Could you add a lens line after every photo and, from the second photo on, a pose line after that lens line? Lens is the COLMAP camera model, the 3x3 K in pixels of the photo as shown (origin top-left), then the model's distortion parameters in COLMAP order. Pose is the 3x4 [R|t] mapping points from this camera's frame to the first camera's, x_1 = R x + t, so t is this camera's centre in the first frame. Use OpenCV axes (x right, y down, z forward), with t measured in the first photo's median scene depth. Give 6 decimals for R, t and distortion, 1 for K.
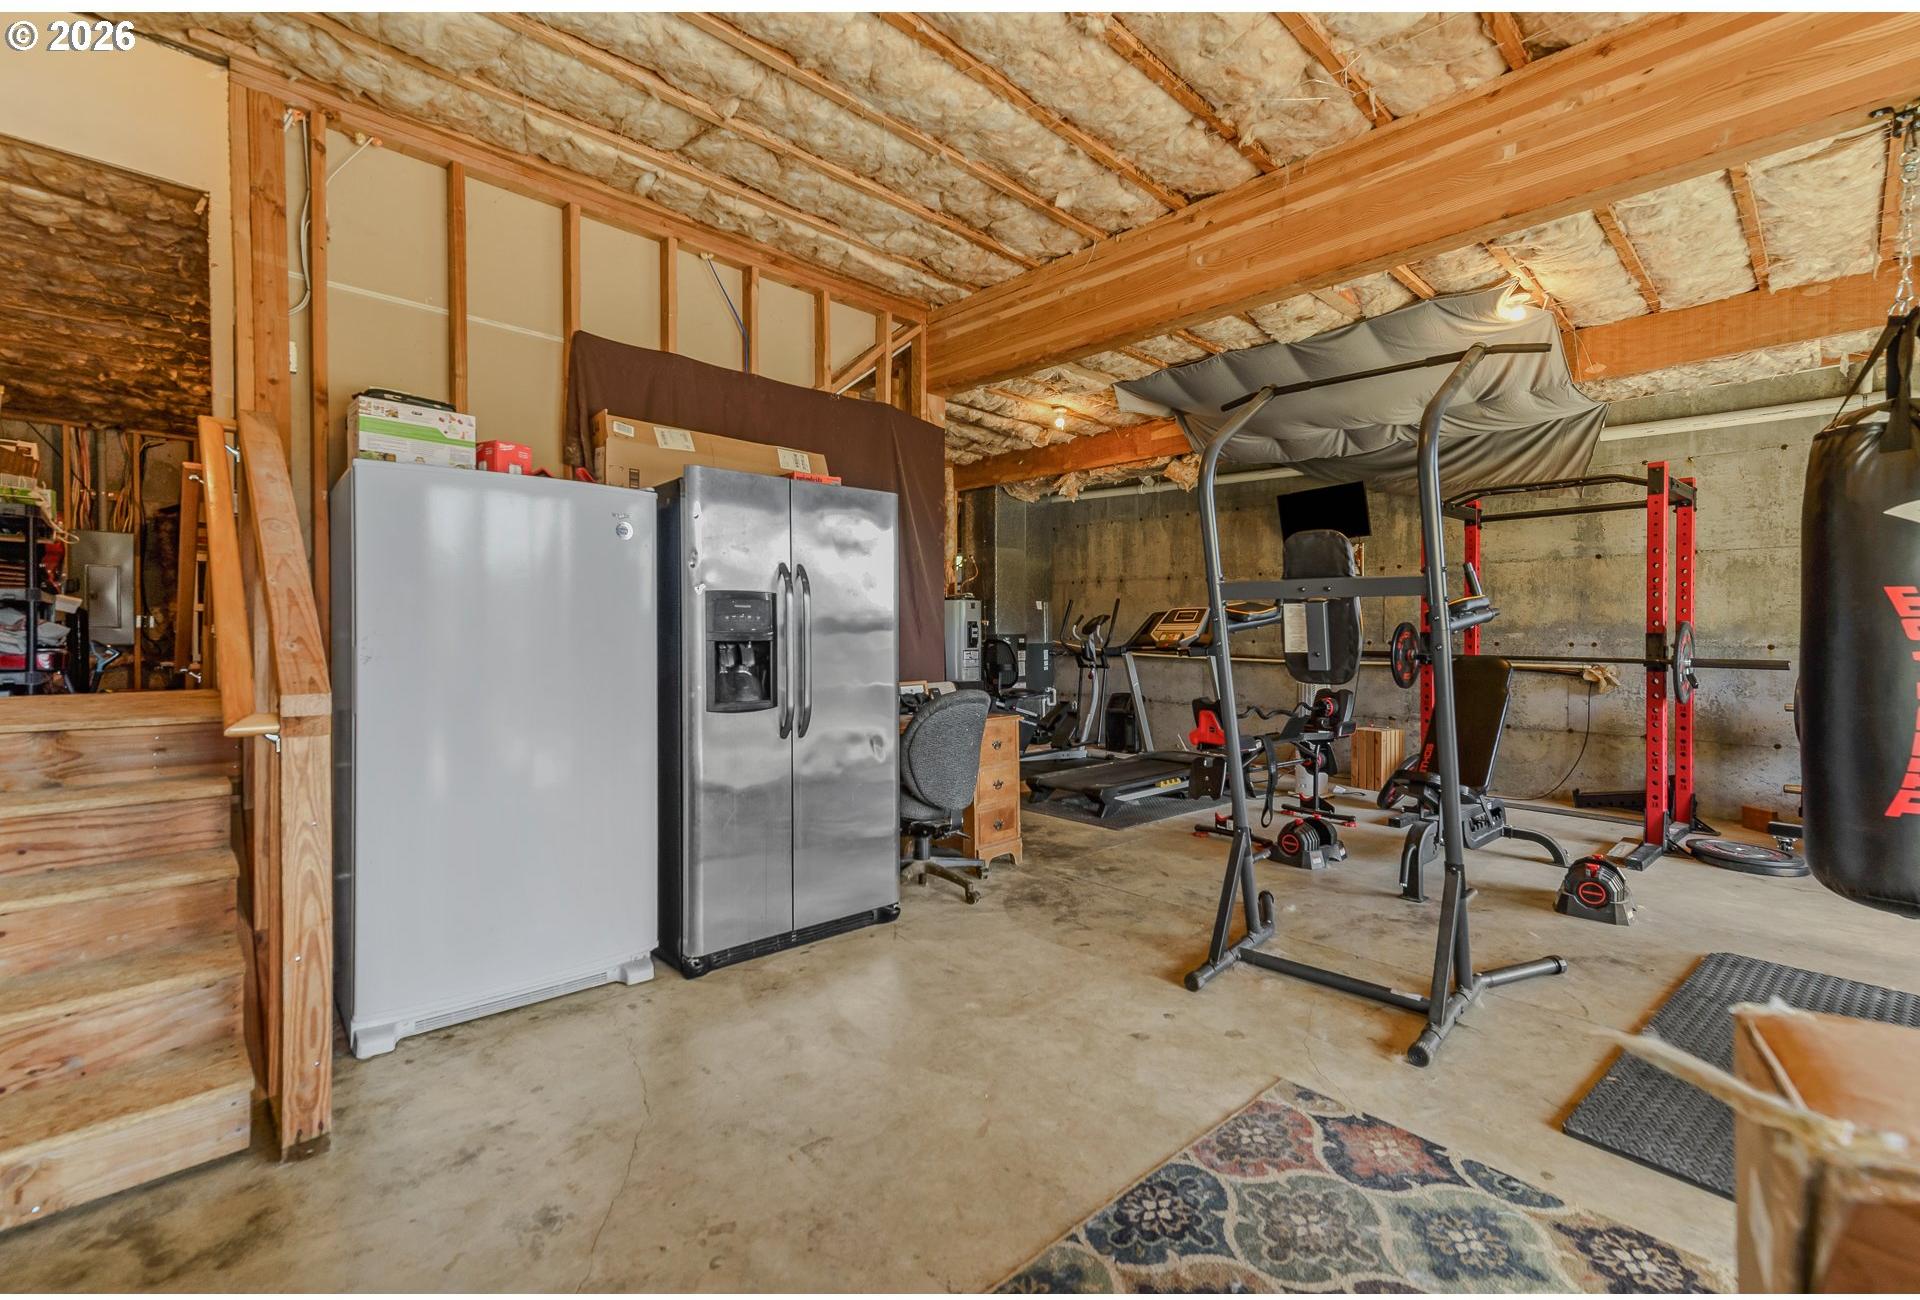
lens RADIAL K [[833.9, 0, 958.0], [0, 833.9, 638.3], [0, 0, 1]] dist [0.017210, -0.000050]
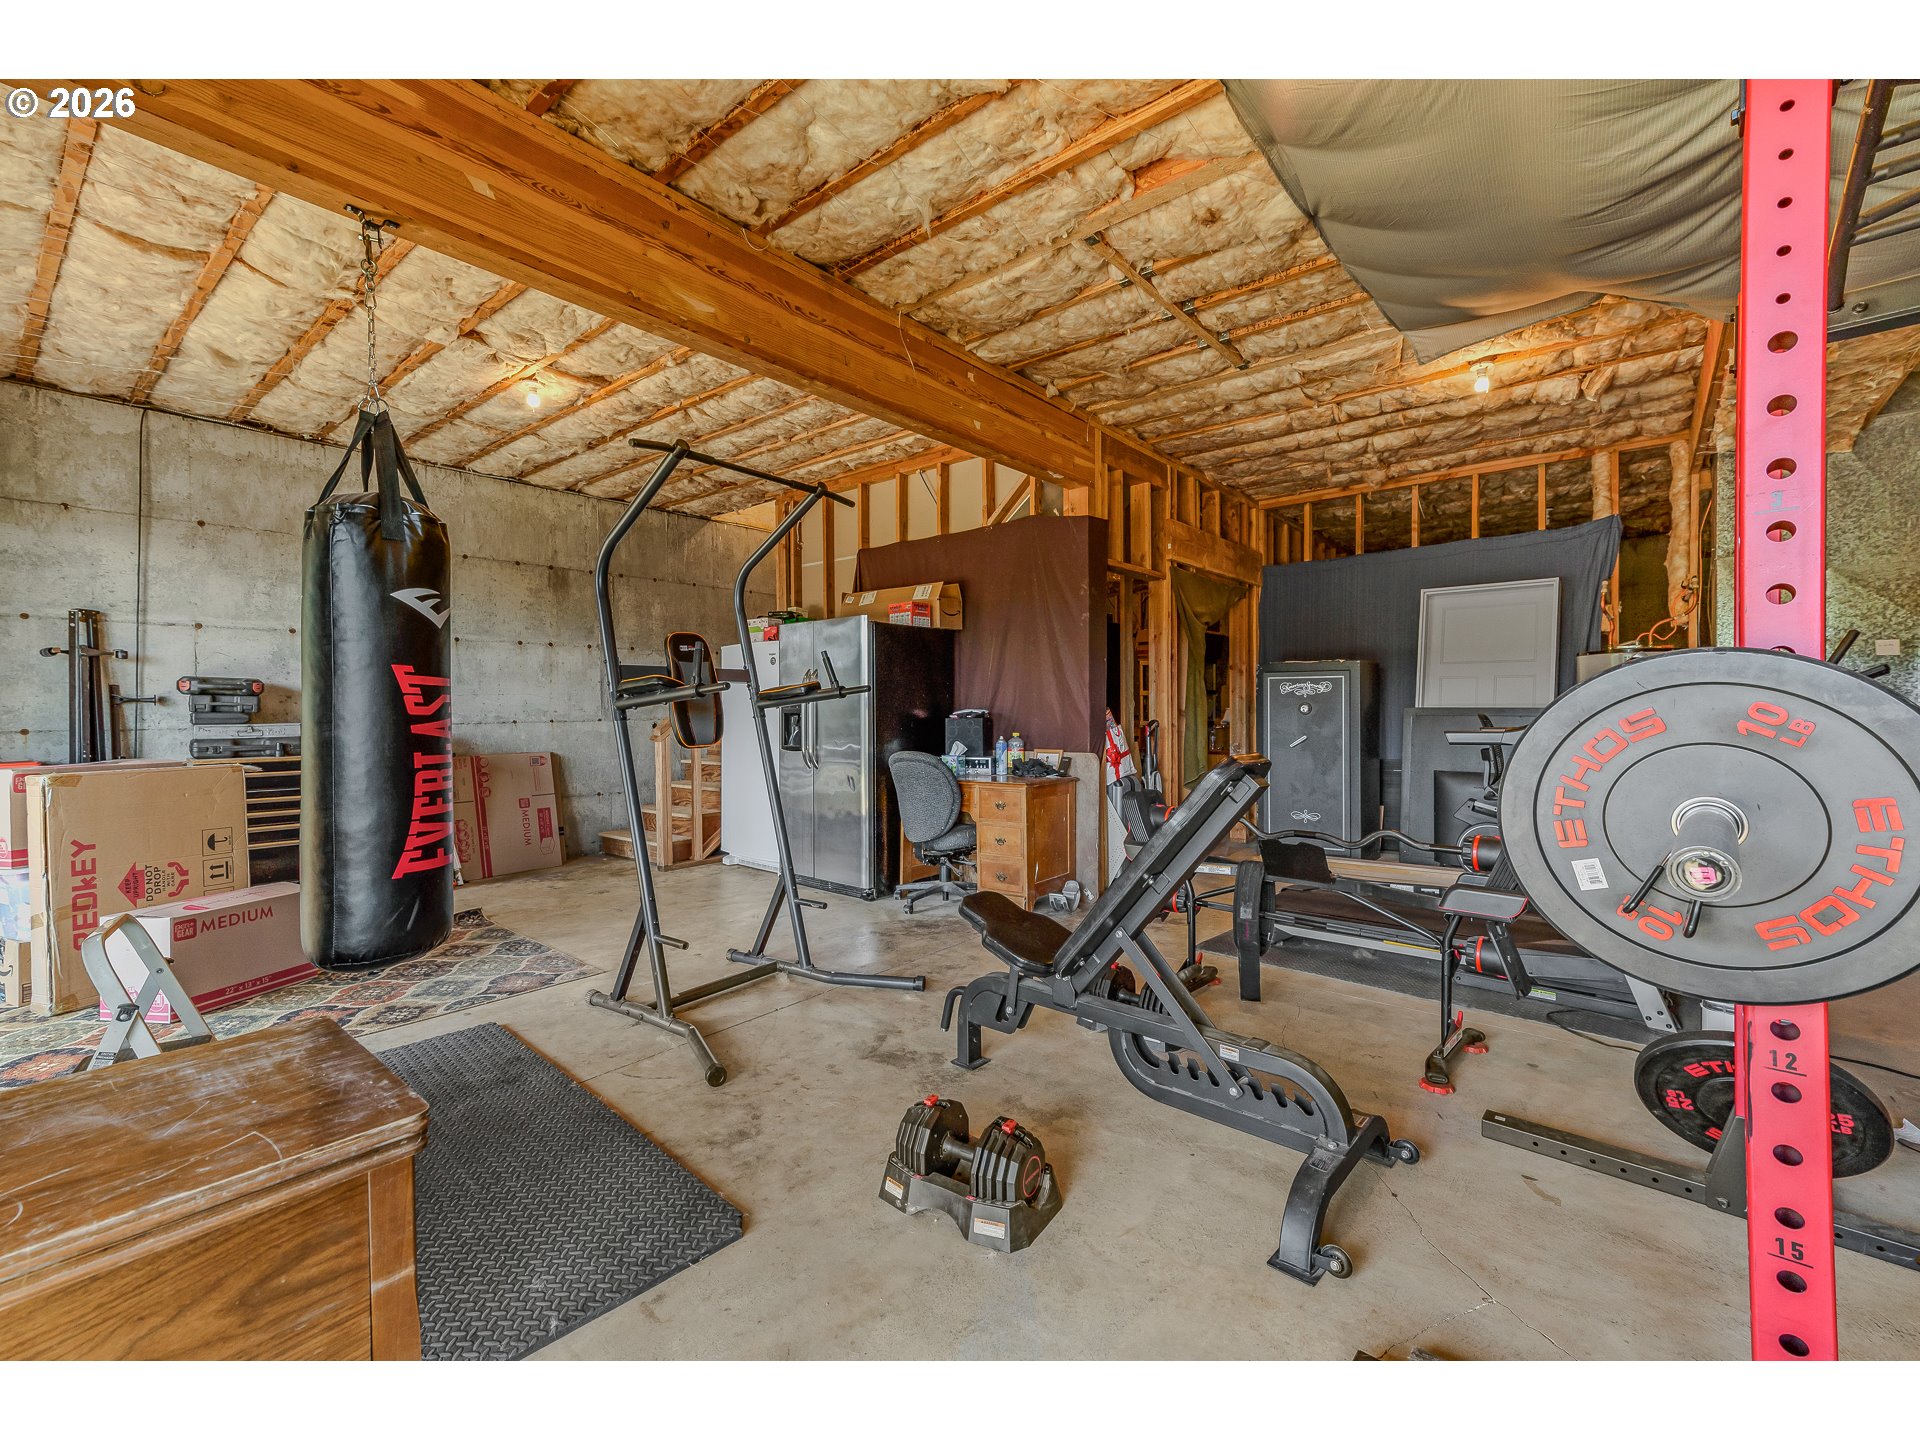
lens RADIAL K [[832.6, 0, 956.9], [0, 832.6, 694.4], [0, 0, 1]] dist [0.021899, 0.000266]
pose [[0.104661, -0.024087, -0.994216, 2.479162], [-0.002181, 0.999699, -0.024449, 0.016751], [0.994506, 0.004727, 0.104577, 1.774481]]
